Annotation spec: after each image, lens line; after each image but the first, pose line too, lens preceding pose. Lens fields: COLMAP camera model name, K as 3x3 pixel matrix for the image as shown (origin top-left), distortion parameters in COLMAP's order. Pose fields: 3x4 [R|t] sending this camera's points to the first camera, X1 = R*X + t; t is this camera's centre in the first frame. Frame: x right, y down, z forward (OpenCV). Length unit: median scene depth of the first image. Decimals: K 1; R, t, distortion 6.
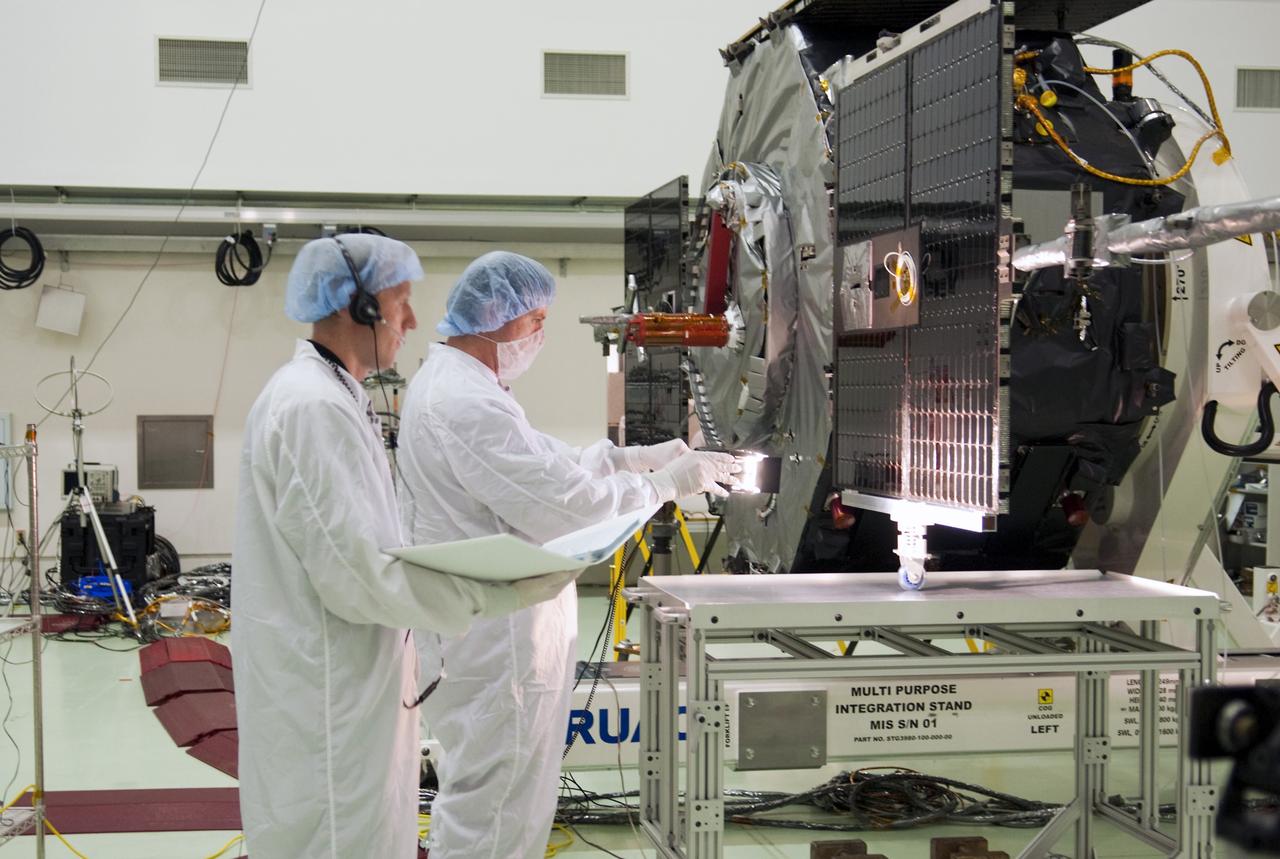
lens RADIAL K [[1951.4, 0, 640.0], [0, 1951.4, 429.5], [0, 0, 1]] dist [0.126965, 0.008302]
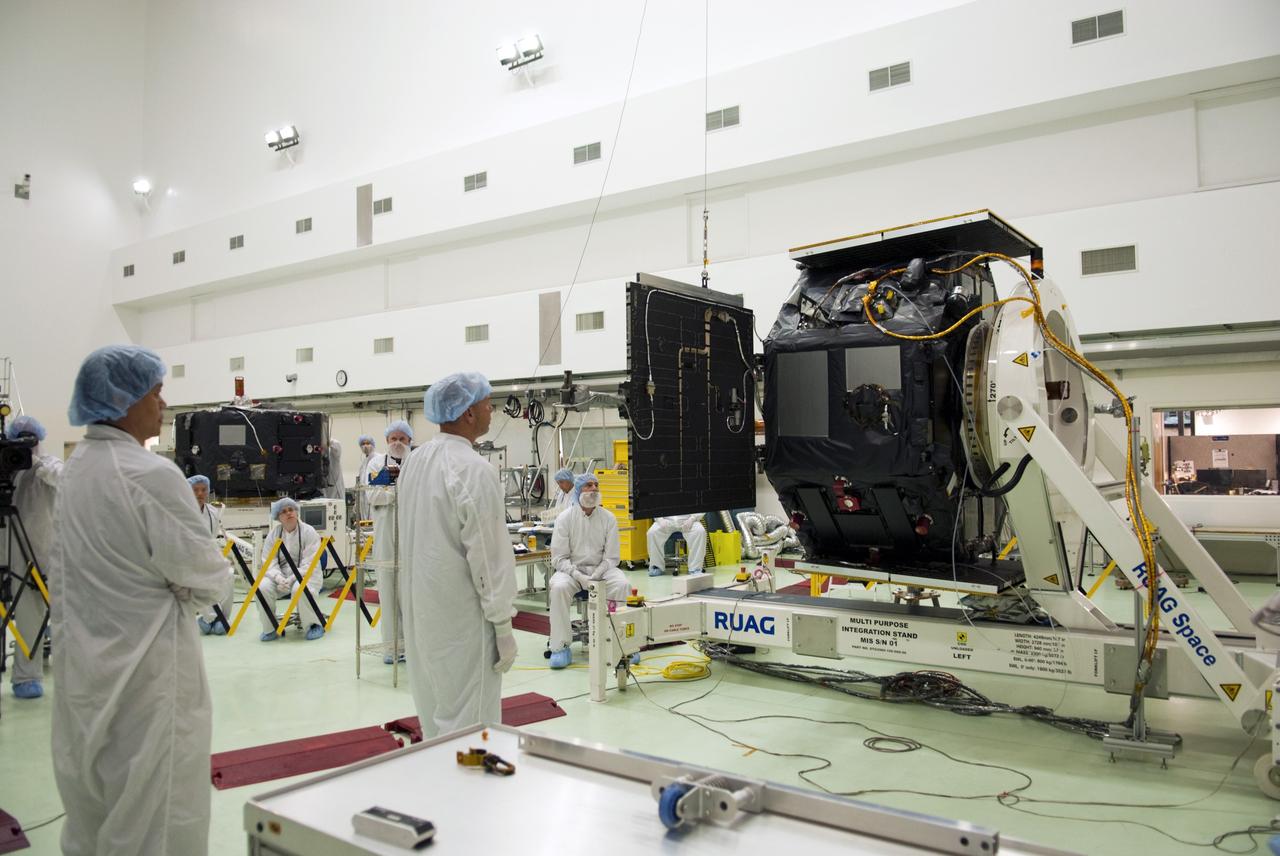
lens RADIAL K [[1167.1, 0, 640.0], [0, 1167.1, 428.0], [0, 0, 1]] dist [-0.002551, 0.007016]
pose [[0.620869, -0.021102, -0.783630, 0.842975], [-0.009939, 0.999345, -0.034785, -0.006505], [0.783851, 0.029386, 0.620253, 0.157766]]
